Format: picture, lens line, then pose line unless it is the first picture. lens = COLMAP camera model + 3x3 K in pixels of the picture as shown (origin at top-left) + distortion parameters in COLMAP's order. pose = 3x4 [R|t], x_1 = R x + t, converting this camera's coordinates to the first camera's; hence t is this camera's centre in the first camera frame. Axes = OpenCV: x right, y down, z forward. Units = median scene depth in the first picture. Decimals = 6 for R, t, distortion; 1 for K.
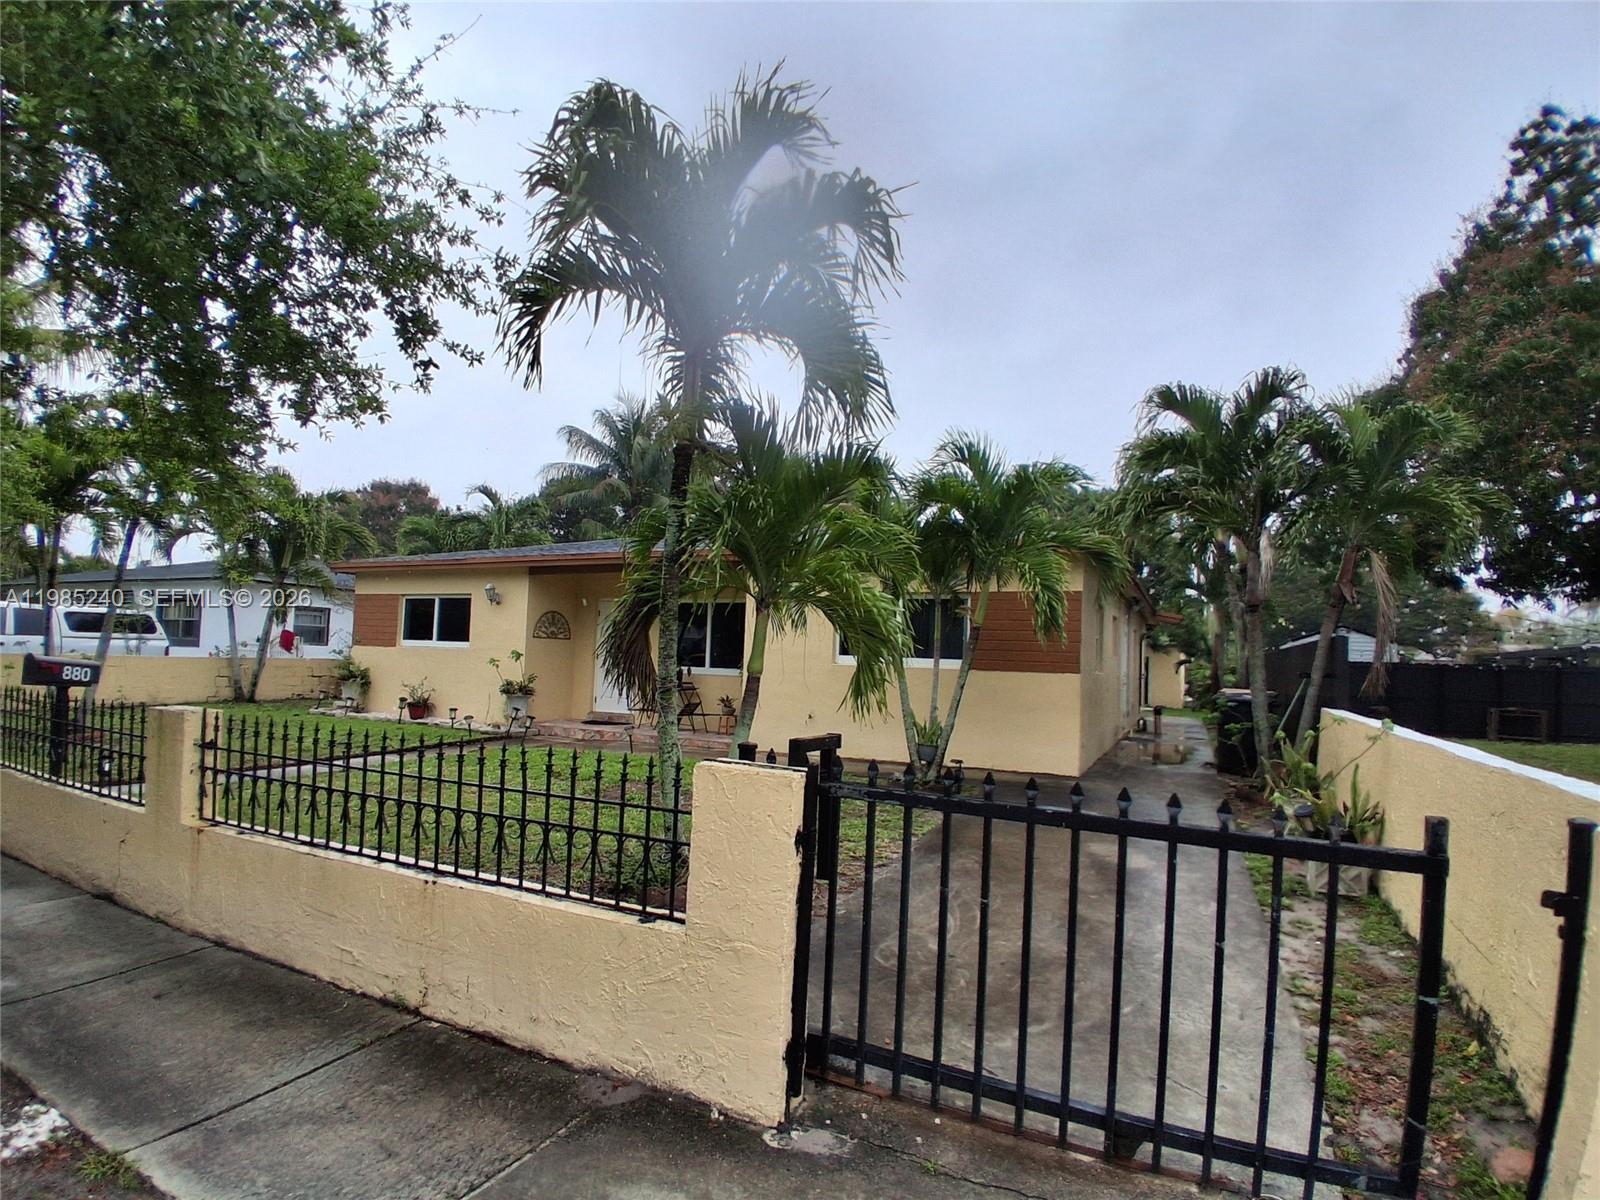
lens RADIAL K [[797.8, 0, 803.2], [0, 797.8, 618.9], [0, 0, 1]] dist [-0.001960, -0.040792]
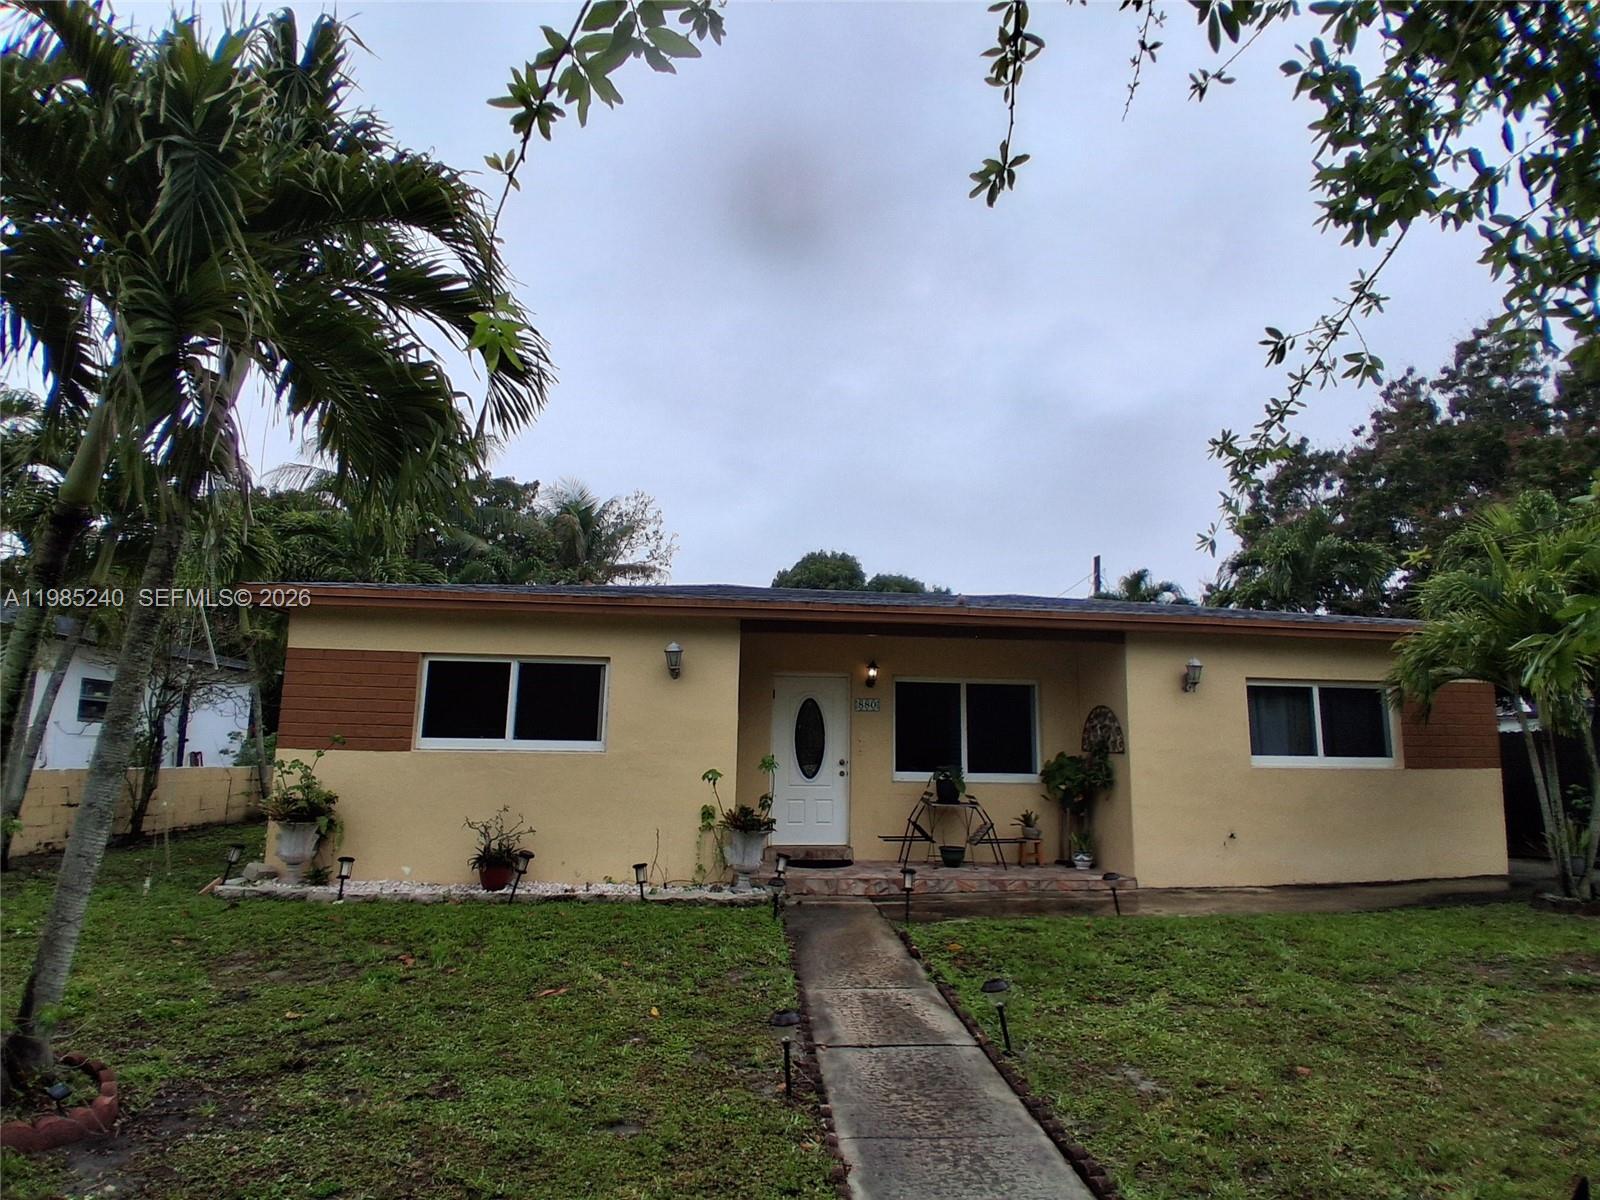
lens RADIAL K [[797.8, 0, 803.2], [0, 797.8, 618.9], [0, 0, 1]] dist [-0.001960, -0.040792]
pose [[0.852984, 0.063839, 0.518019, -1.097074], [-0.013810, 0.994905, -0.099869, -0.006334], [-0.521755, 0.078033, 0.849519, 0.779681]]
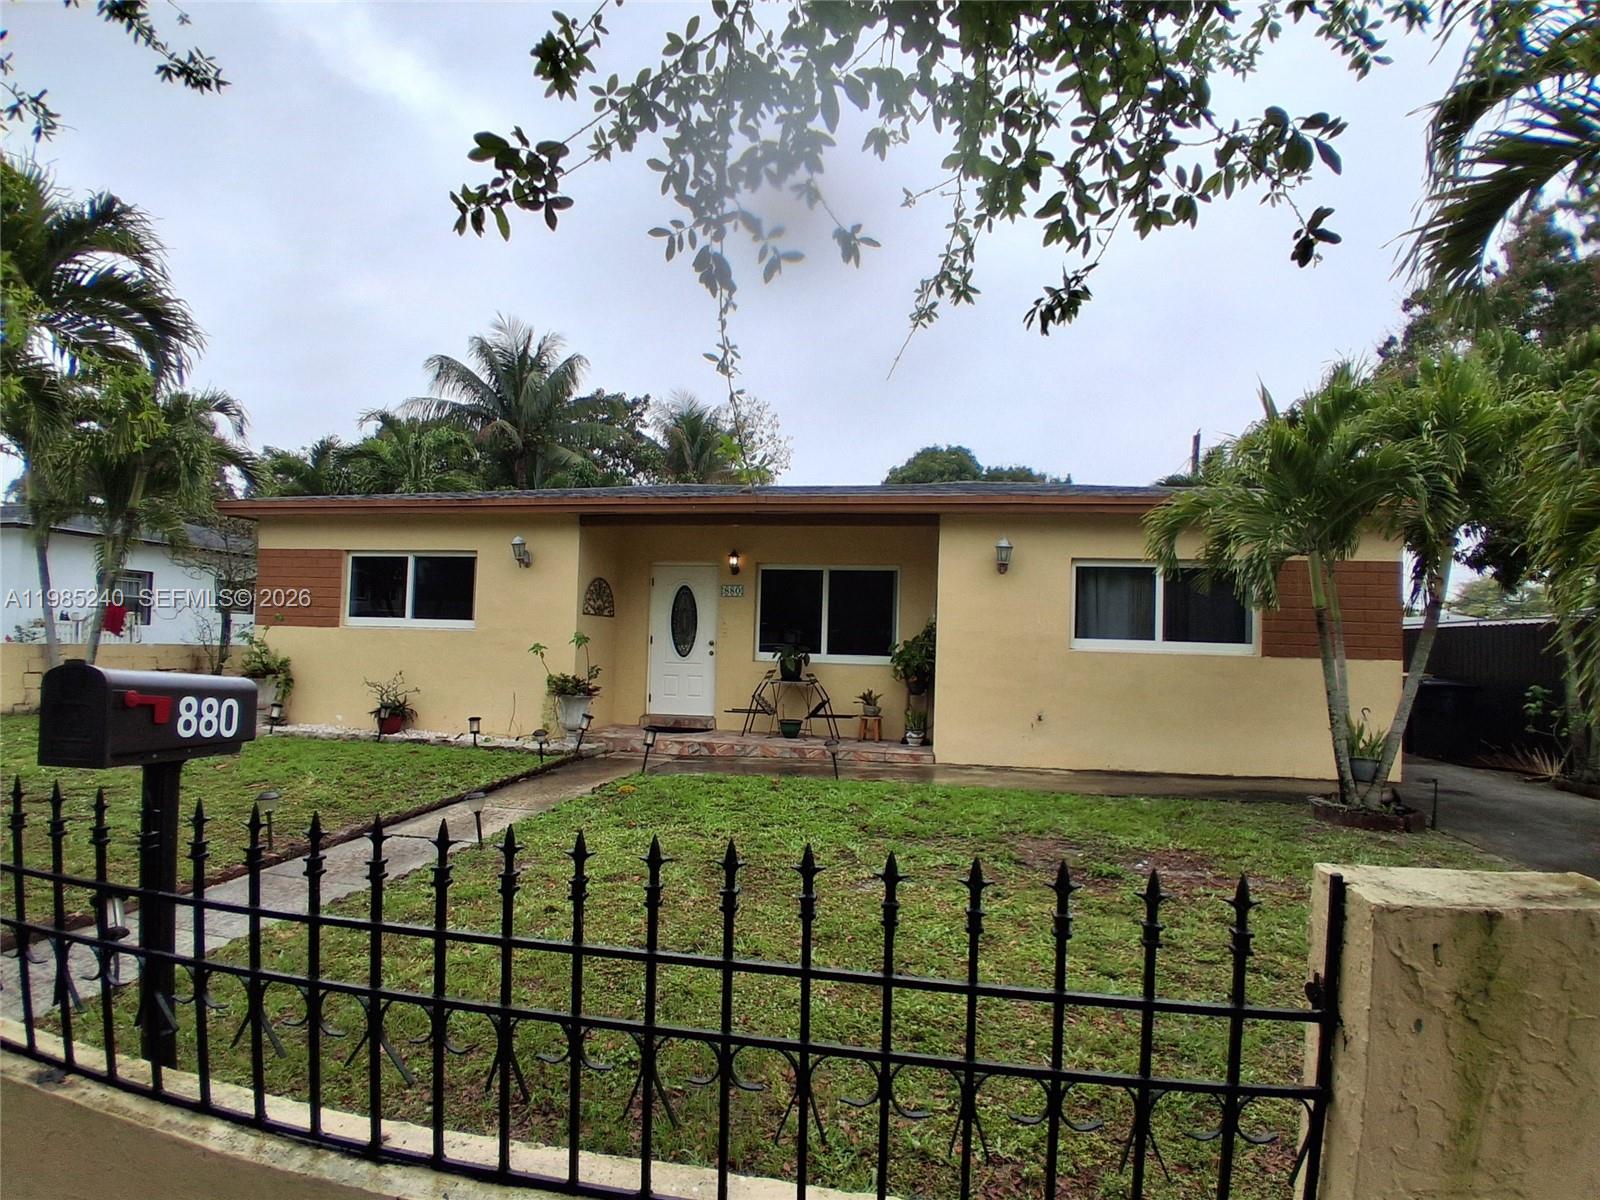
lens RADIAL K [[794.6, 0, 802.8], [0, 794.6, 617.4], [0, 0, 1]] dist [0.011659, -0.052762]
pose [[0.963345, 0.002080, 0.268257, -0.601159], [-0.008869, 0.999670, 0.024097, 0.013397], [-0.268118, -0.025592, 0.963046, 0.464314]]
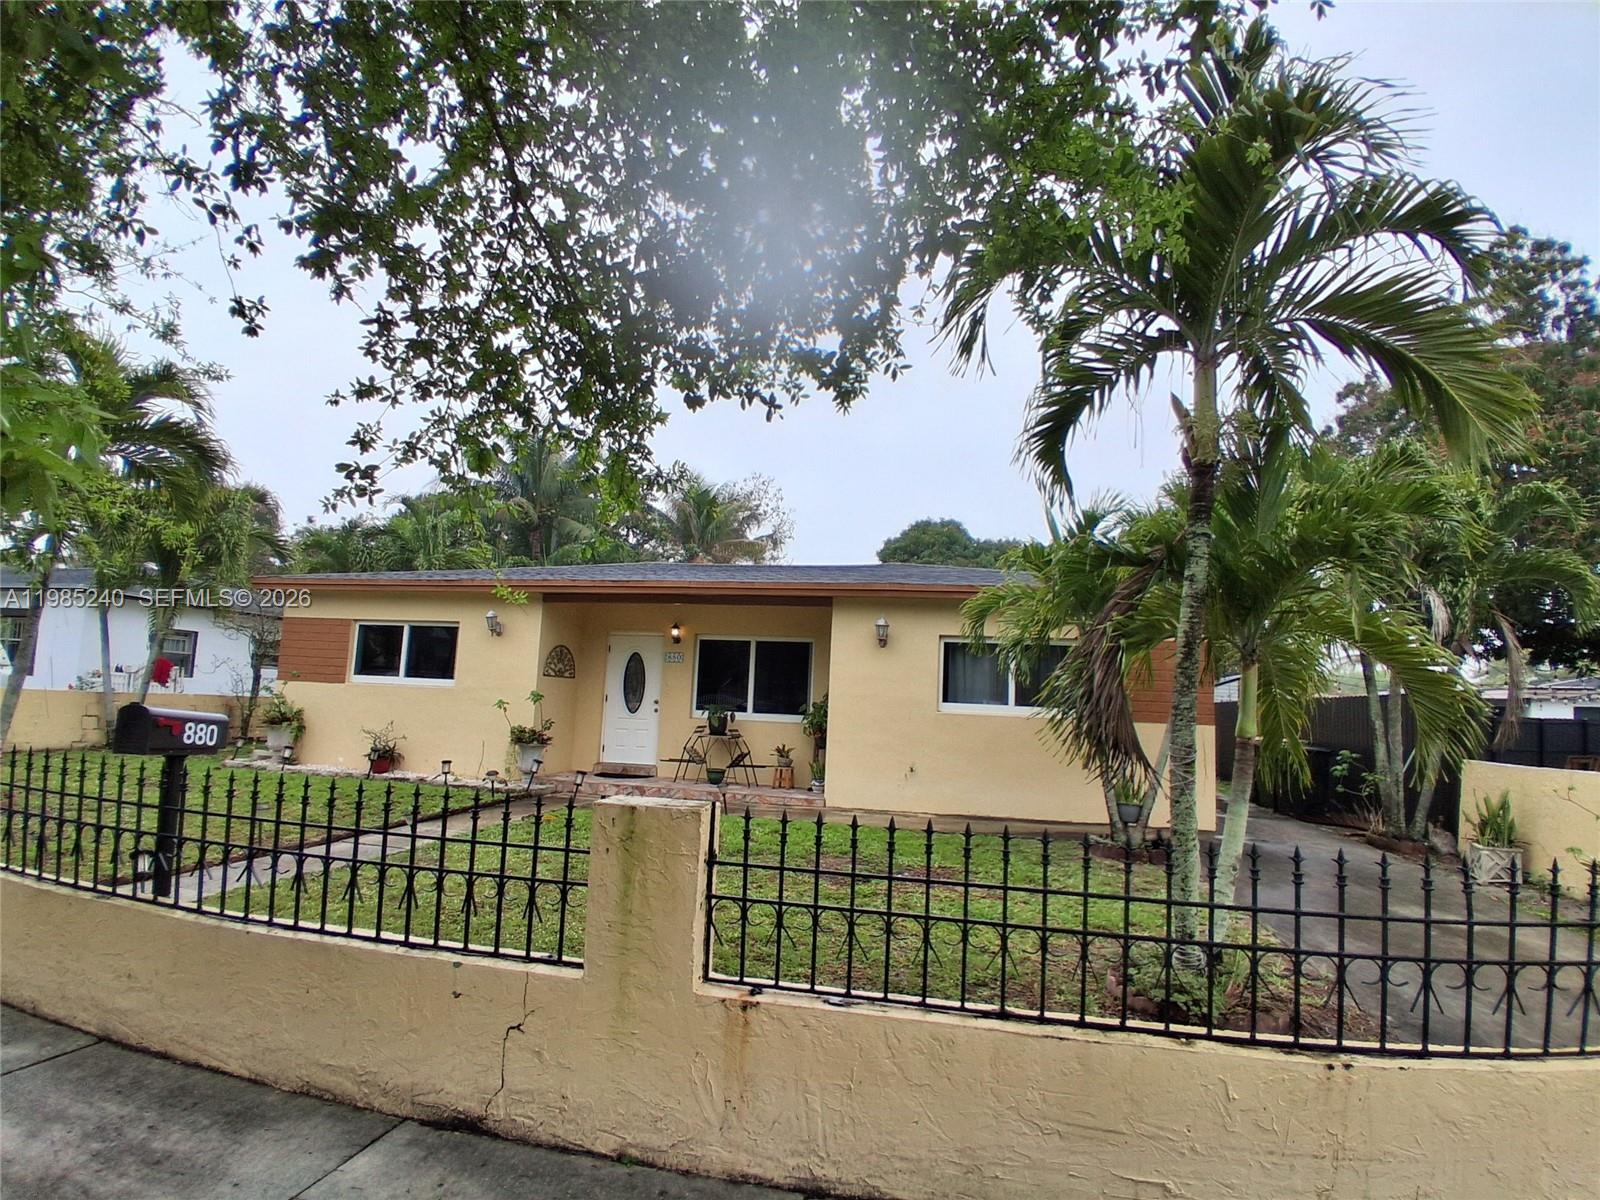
lens RADIAL K [[795.4, 0, 811.0], [0, 795.4, 611.5], [0, 0, 1]] dist [0.003595, -0.045210]
pose [[0.971850, 0.035579, 0.232897, -0.462203], [-0.022560, 0.998042, -0.058329, -0.003437], [-0.234517, 0.051433, 0.970751, 0.187356]]
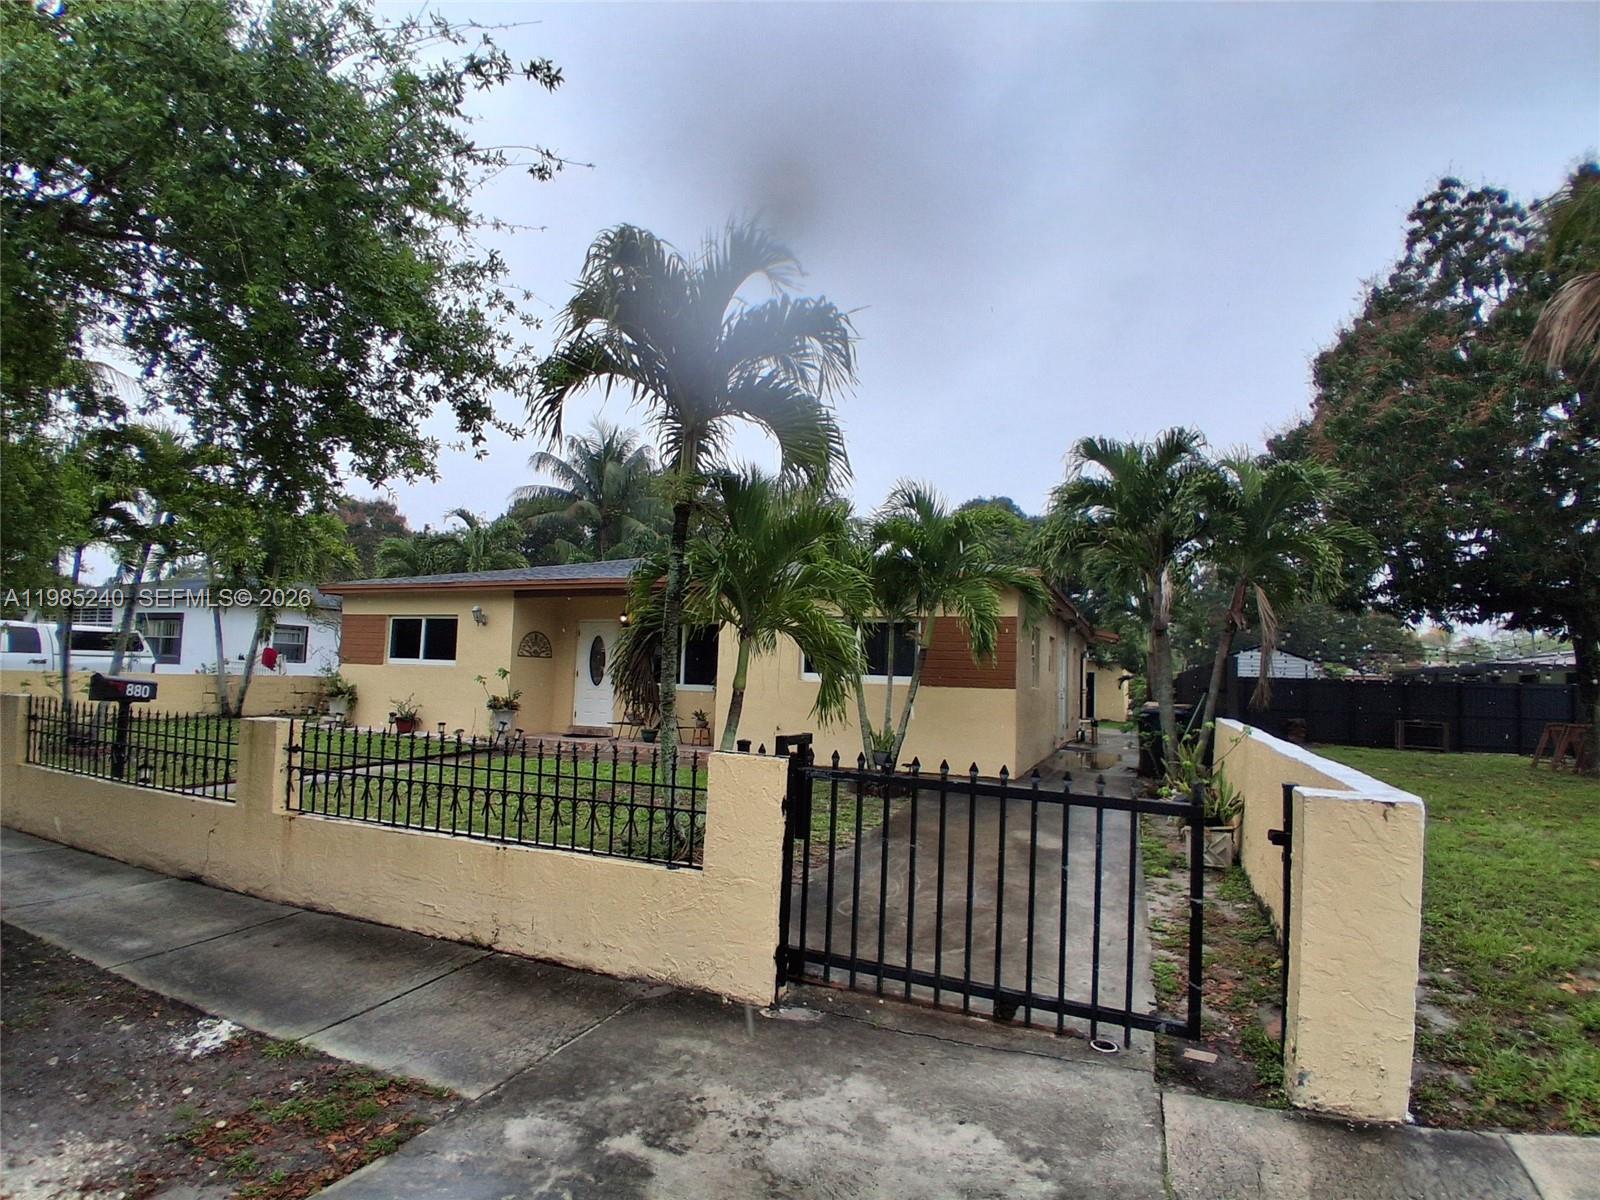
lens RADIAL K [[794.6, 0, 802.8], [0, 794.6, 617.4], [0, 0, 1]] dist [0.011659, -0.052762]
pose [[0.998838, 0.002370, 0.048126, -0.014563], [-0.001313, 0.999758, -0.021979, -0.009887], [-0.048167, 0.021891, 0.998599, -0.150365]]
